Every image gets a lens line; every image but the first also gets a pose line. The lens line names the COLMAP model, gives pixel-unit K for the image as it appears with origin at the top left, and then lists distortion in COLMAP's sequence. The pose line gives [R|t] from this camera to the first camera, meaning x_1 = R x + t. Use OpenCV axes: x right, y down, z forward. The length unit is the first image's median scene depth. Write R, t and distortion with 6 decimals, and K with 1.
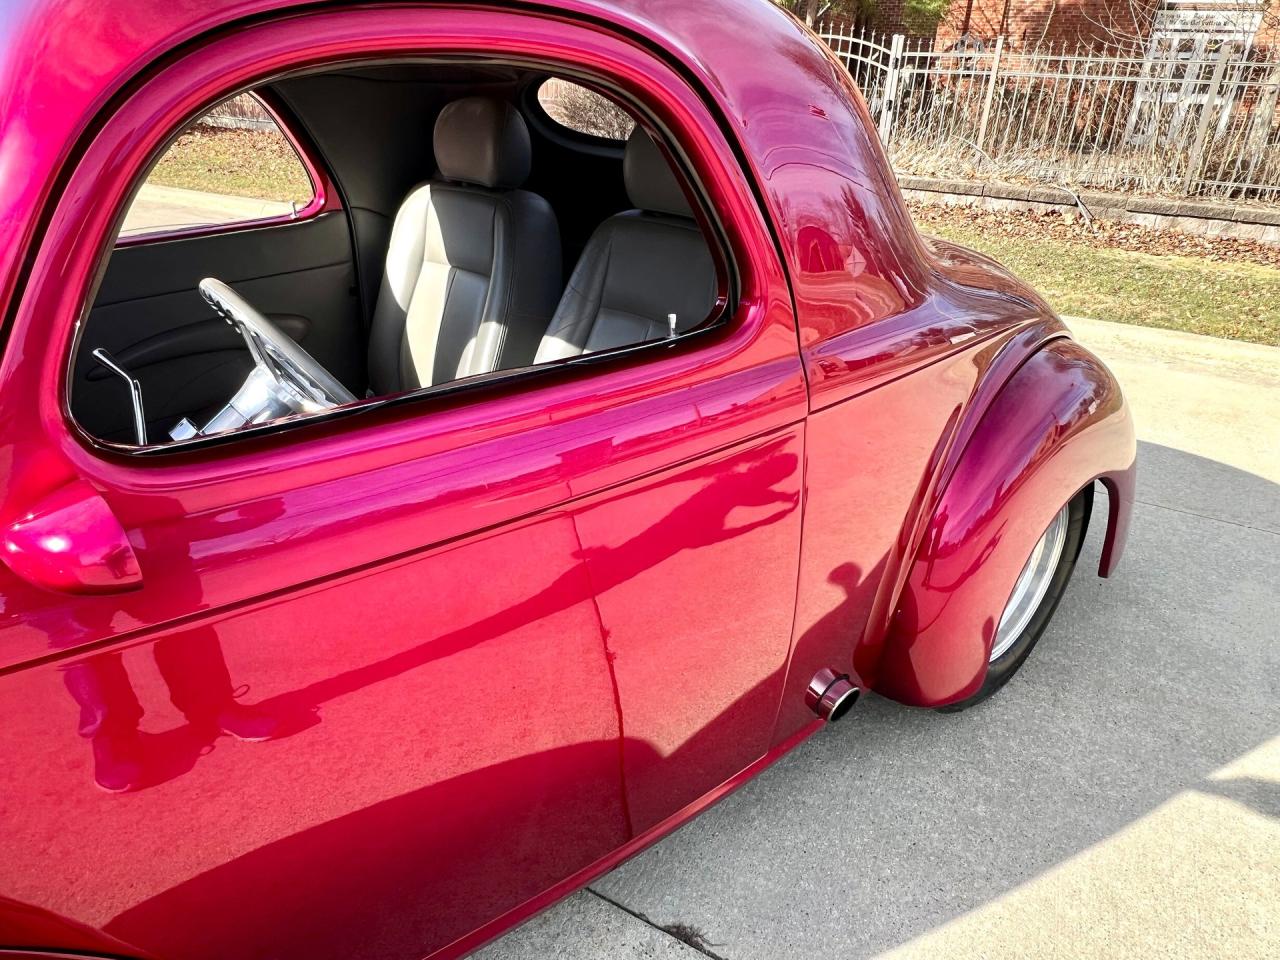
lens RADIAL K [[832.2, 0, 643.2], [0, 832.2, 474.5], [0, 0, 1]] dist [-0.000874, -0.001402]
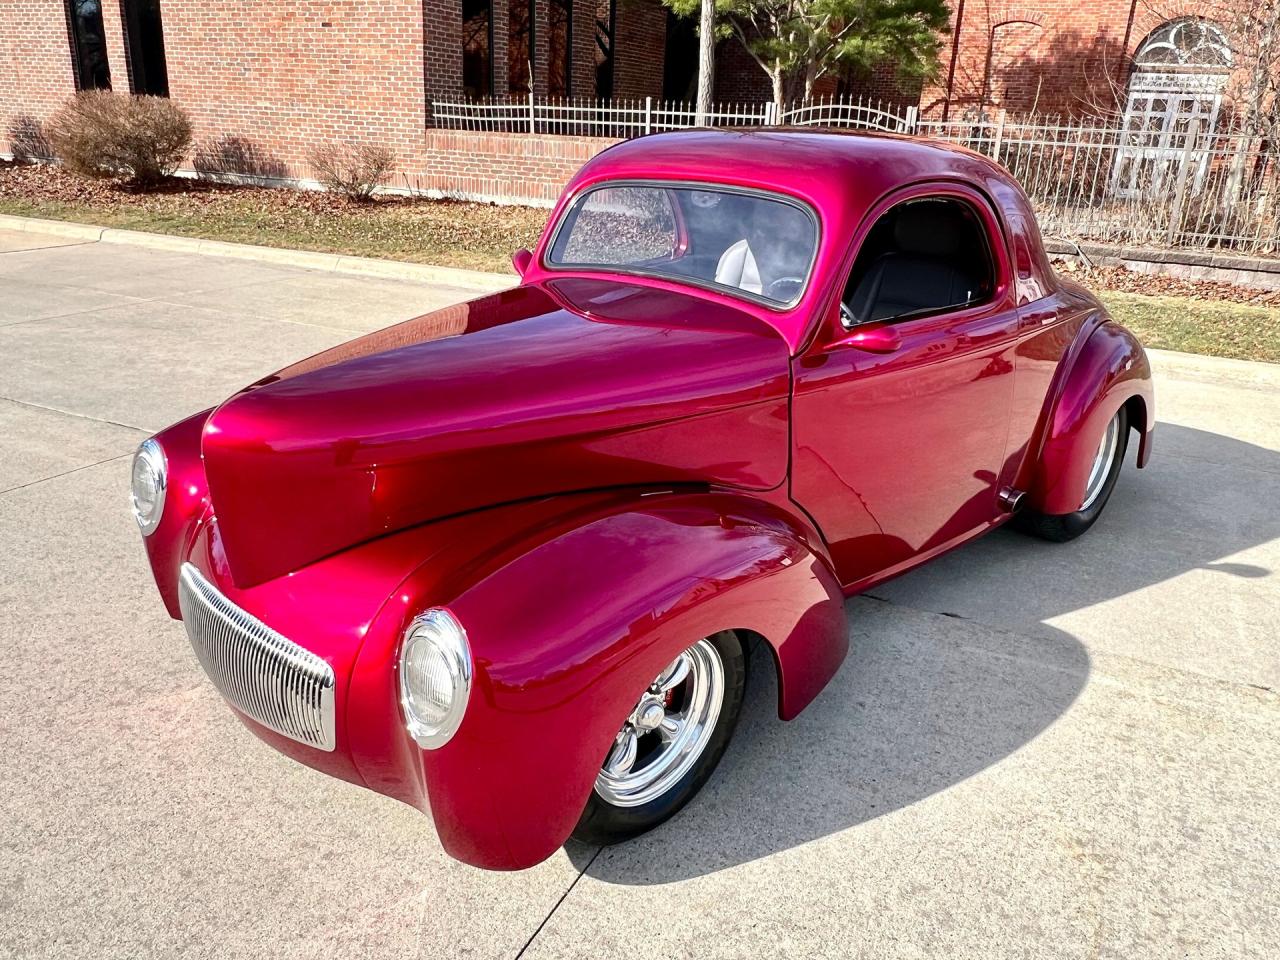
lens RADIAL K [[964.5, 0, 638.4], [0, 964.5, 484.4], [0, 0, 1]] dist [-0.000208, -0.003870]
pose [[0.998017, -0.020057, 0.059667, -0.168222], [0.025029, 0.996170, -0.083774, 0.087127], [-0.057758, 0.085102, 0.994697, -0.255781]]
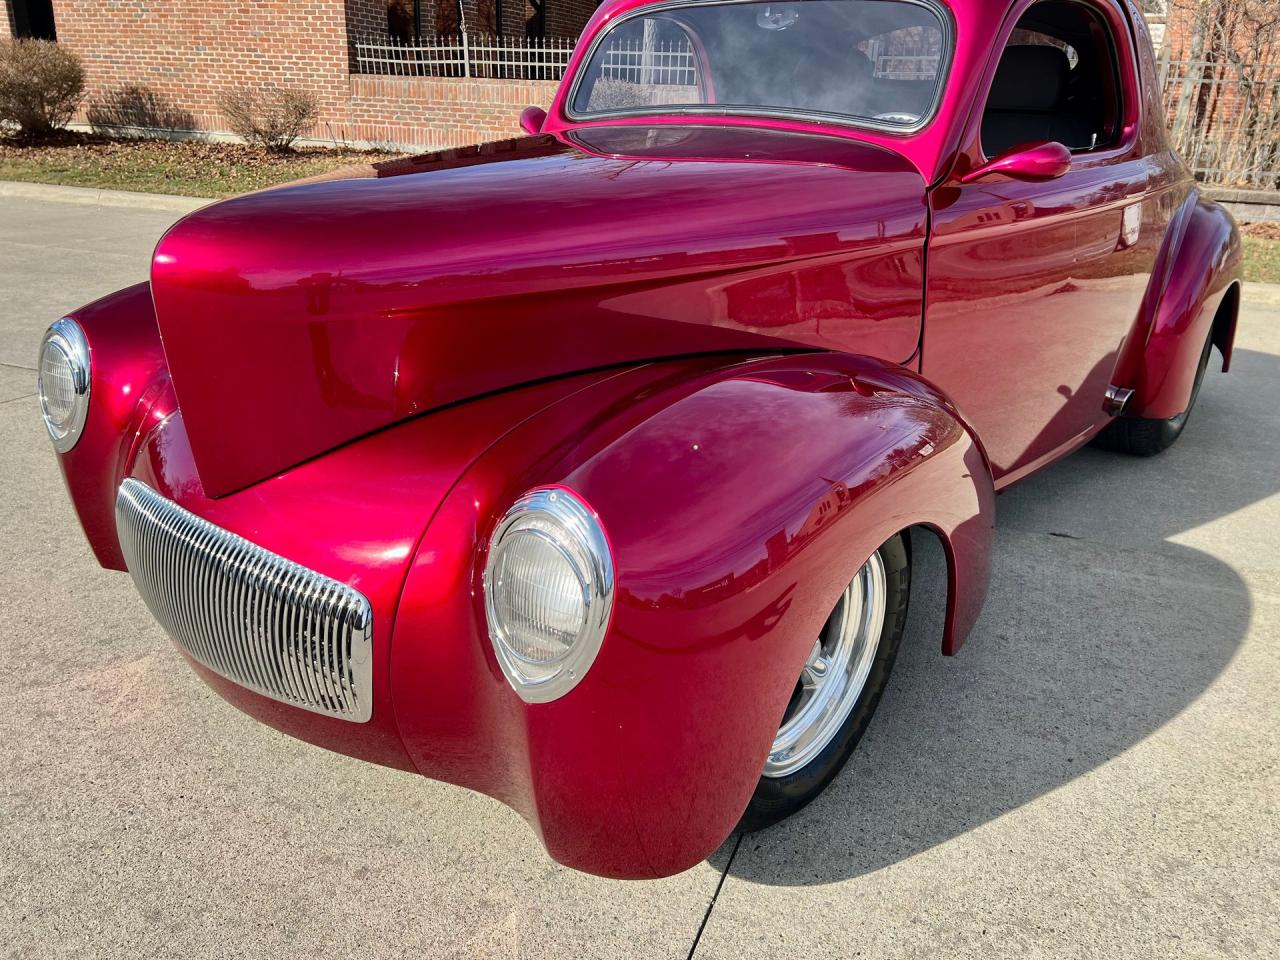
lens RADIAL K [[964.9, 0, 644.6], [0, 964.9, 476.8], [0, 0, 1]] dist [0.049195, -0.056362]
pose [[0.988829, -0.055445, 0.138359, -0.212480], [0.065687, 0.995340, -0.070592, 0.107891], [-0.133800, 0.078892, 0.987863, -0.165927]]
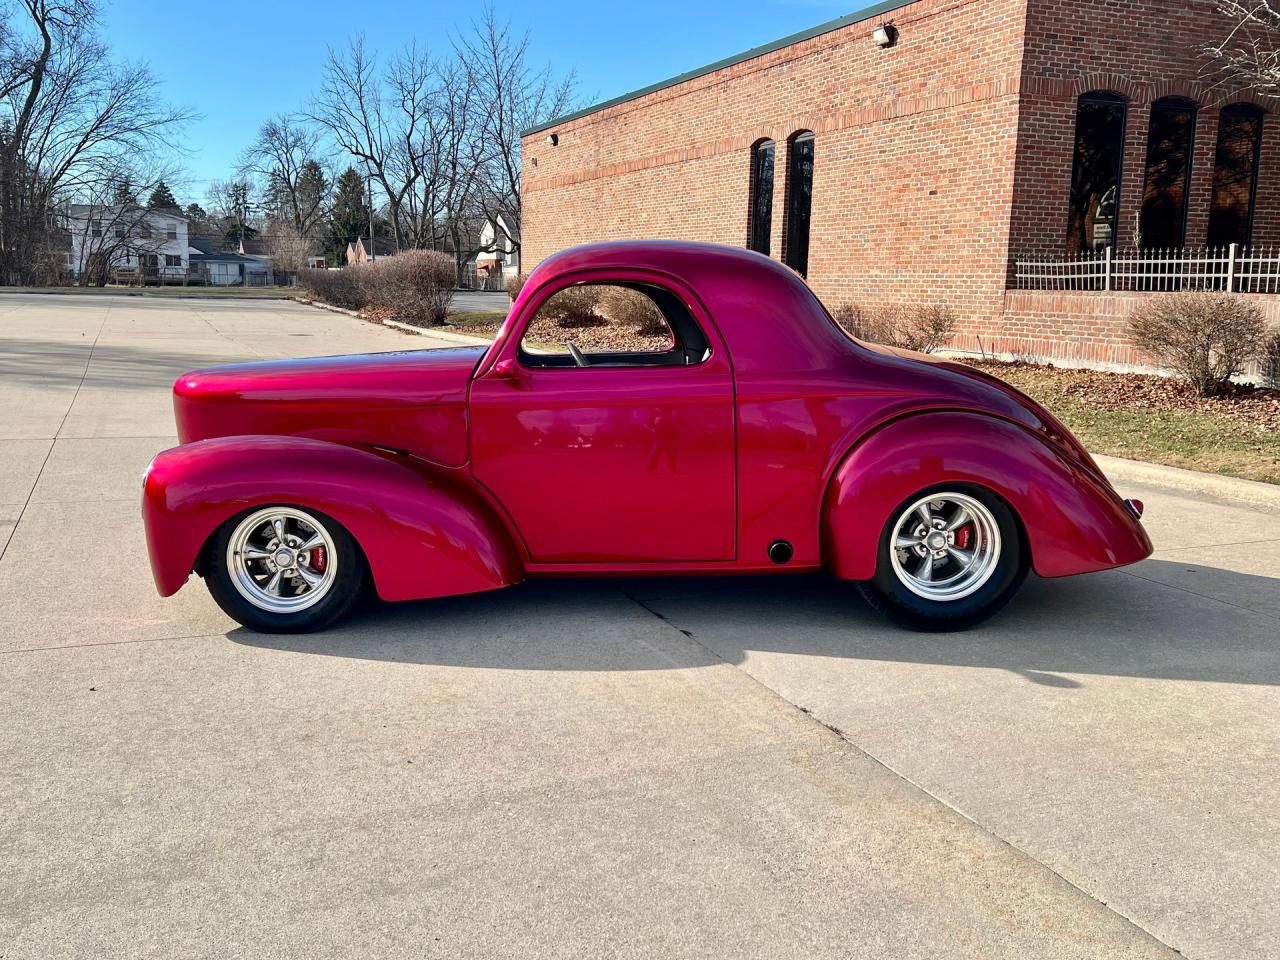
lens RADIAL K [[1213.7, 0, 640.0], [0, 1213.7, 480.0], [0, 0, 1]] dist [0.073327, -0.163207]
pose [[0.786592, 0.070567, -0.613428, 0.384407], [-0.250935, 0.944246, -0.213148, 0.182880], [0.564185, 0.321591, 0.760444, -0.350437]]
